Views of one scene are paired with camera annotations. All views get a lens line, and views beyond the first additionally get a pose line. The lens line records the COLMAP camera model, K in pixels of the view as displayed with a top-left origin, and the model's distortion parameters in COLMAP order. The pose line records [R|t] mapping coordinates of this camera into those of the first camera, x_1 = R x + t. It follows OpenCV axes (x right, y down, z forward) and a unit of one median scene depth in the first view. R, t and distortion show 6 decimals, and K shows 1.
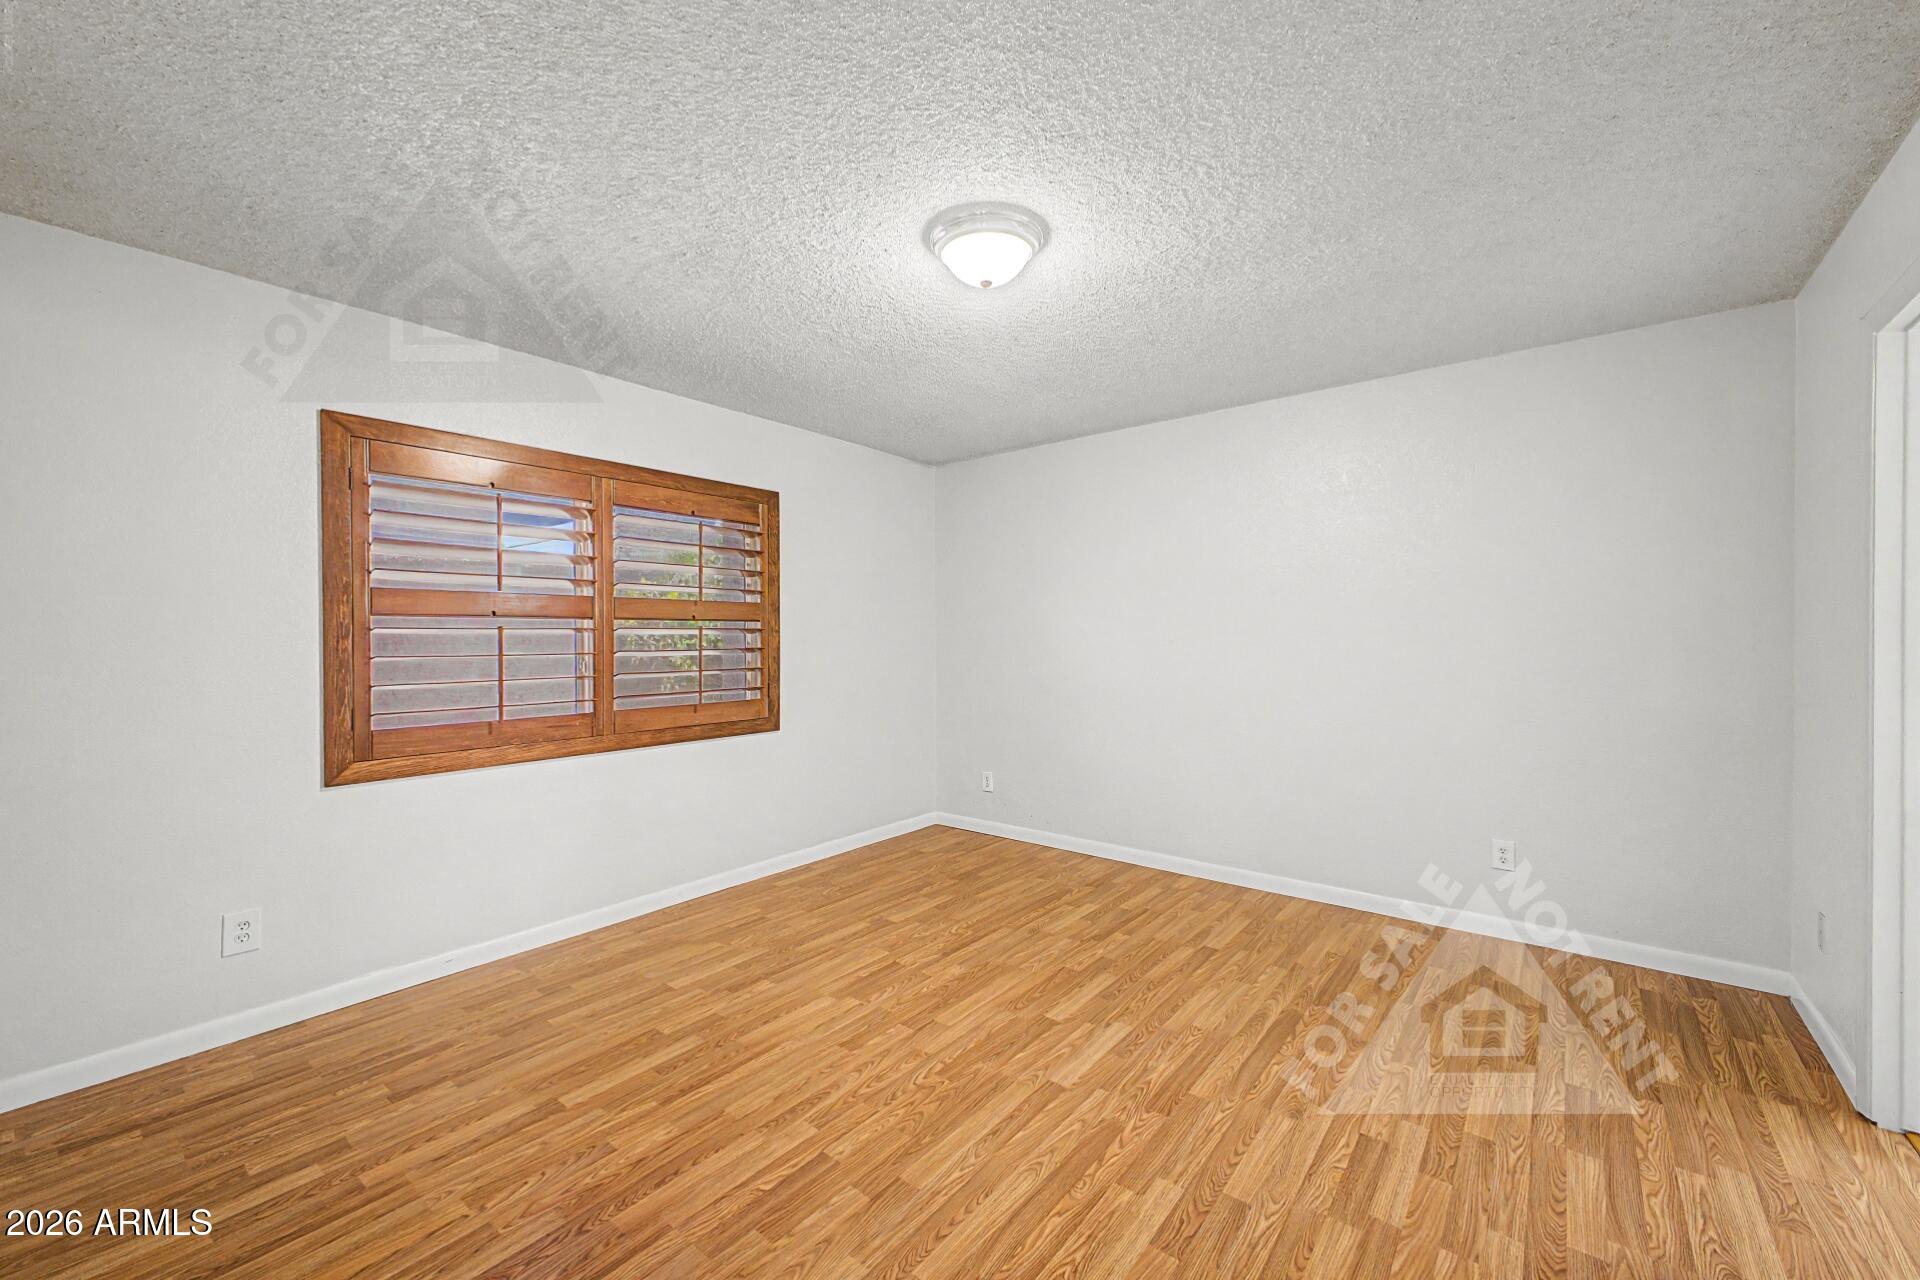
lens RADIAL K [[751.0, 0, 961.8], [0, 751.0, 634.2], [0, 0, 1]] dist [0.011833, -0.000238]
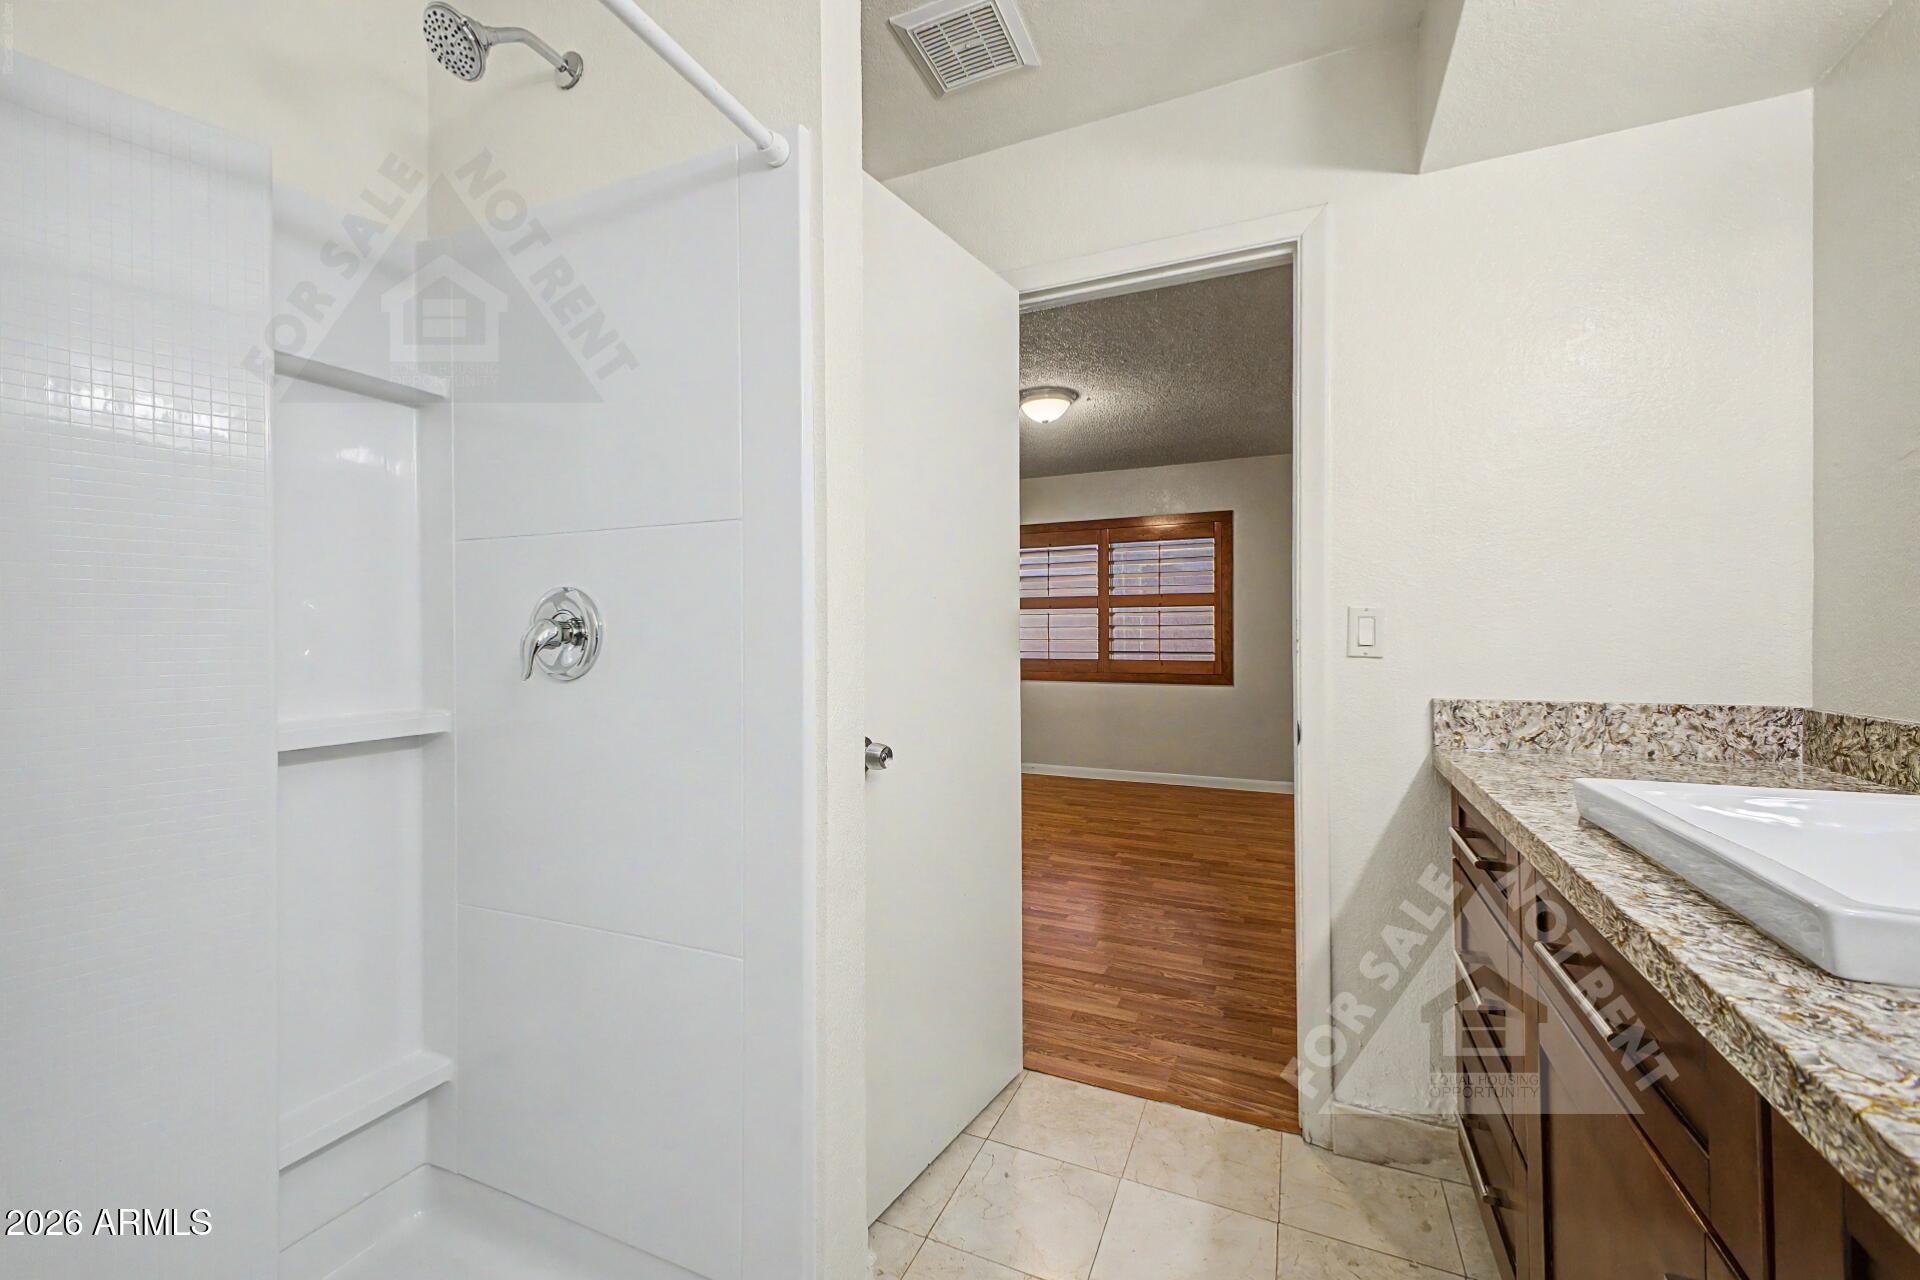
lens RADIAL K [[751.0, 0, 961.8], [0, 751.0, 634.2], [0, 0, 1]] dist [0.011833, -0.000238]
pose [[0.251242, 0.003046, -0.967920, 1.709243], [0.004160, 0.999982, 0.004227, 0.048899], [0.967915, -0.005089, 0.251225, 0.325338]]
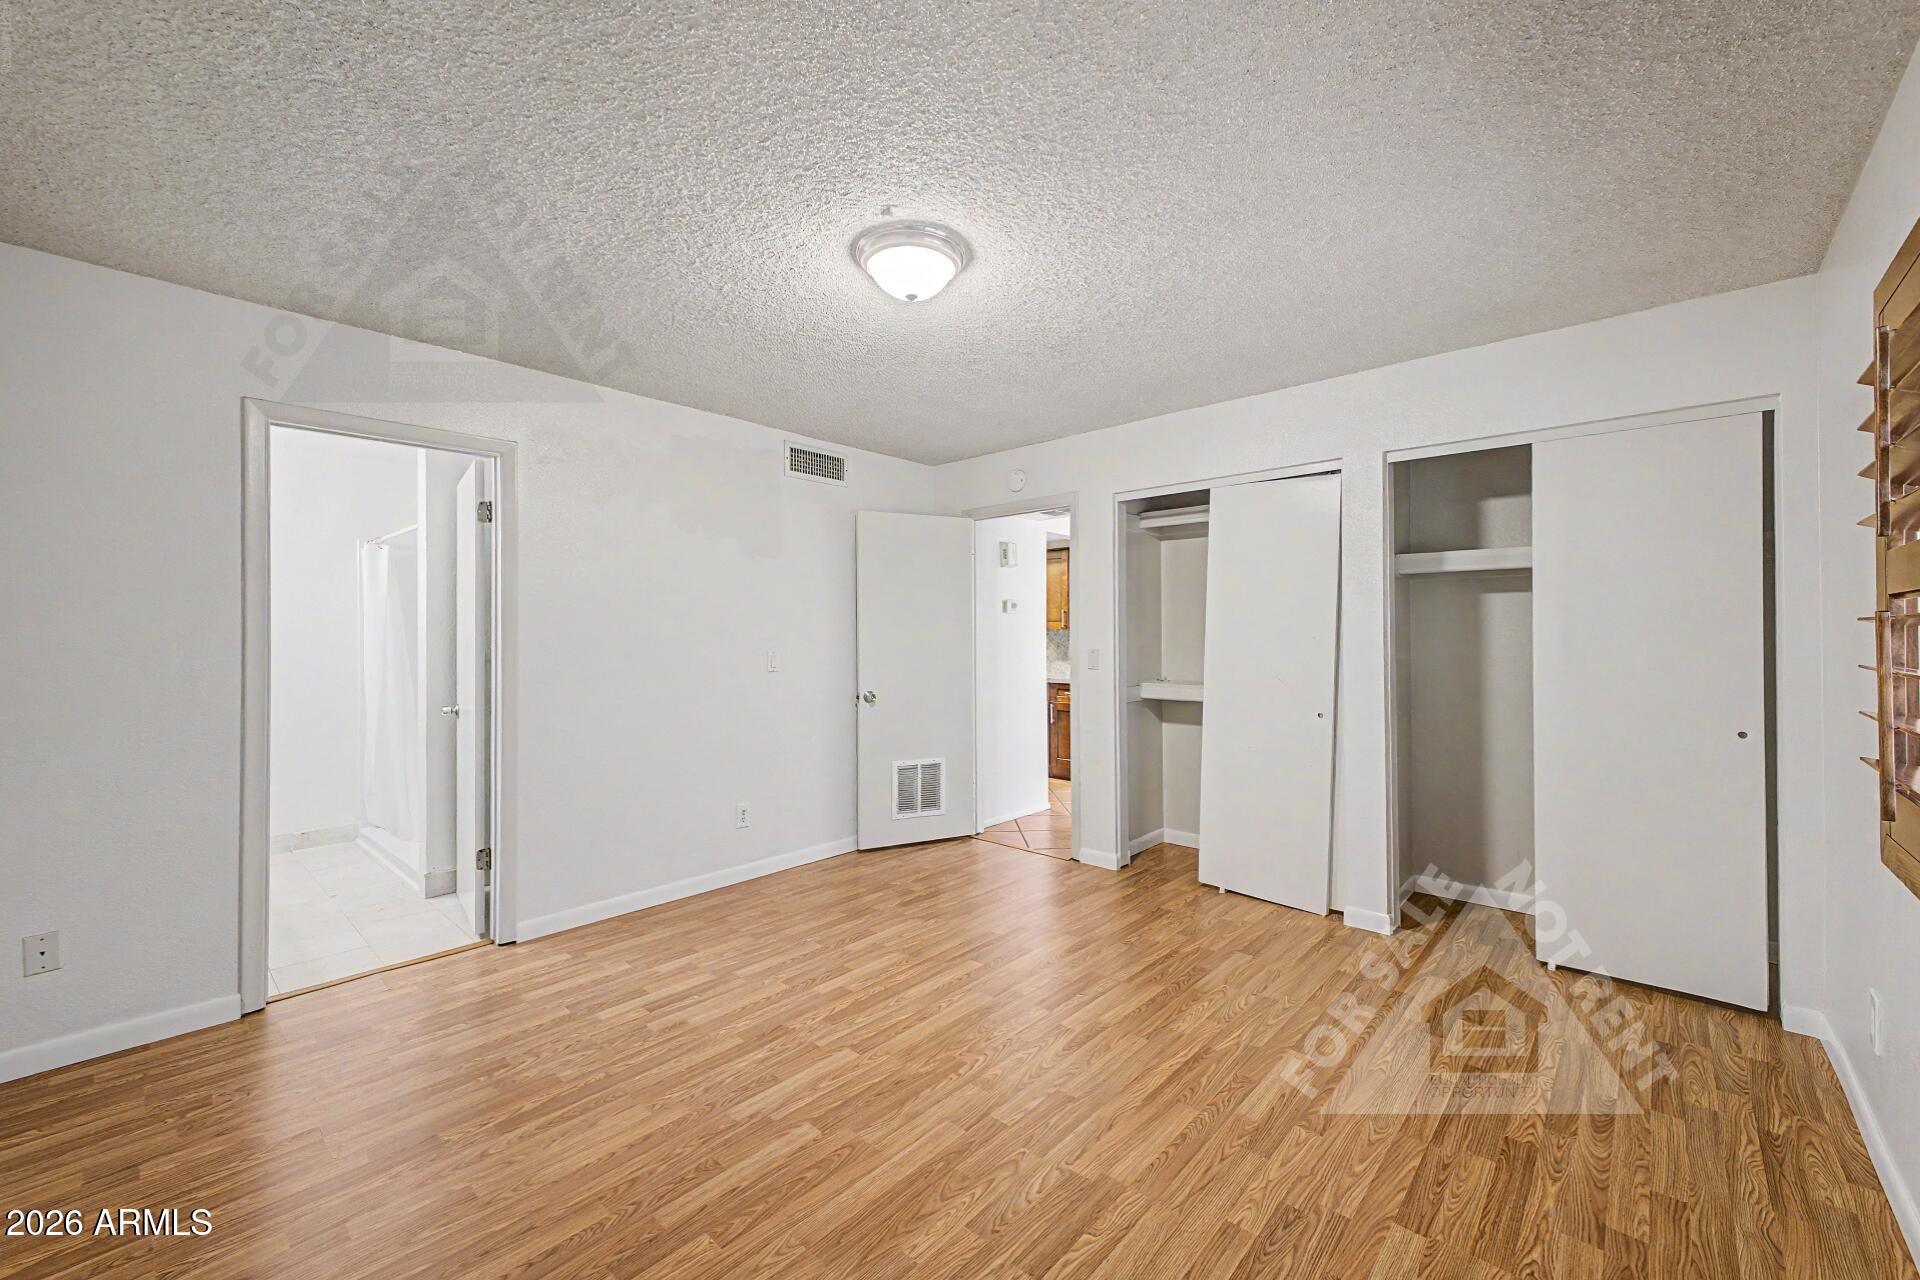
lens RADIAL K [[751.0, 0, 961.8], [0, 751.0, 634.2], [0, 0, 1]] dist [0.011833, -0.000238]
pose [[-0.997562, 0.006867, 0.069449, -0.099881], [0.006910, 0.999976, 0.000369, -0.002949], [-0.069445, 0.000848, -0.997585, 1.950933]]
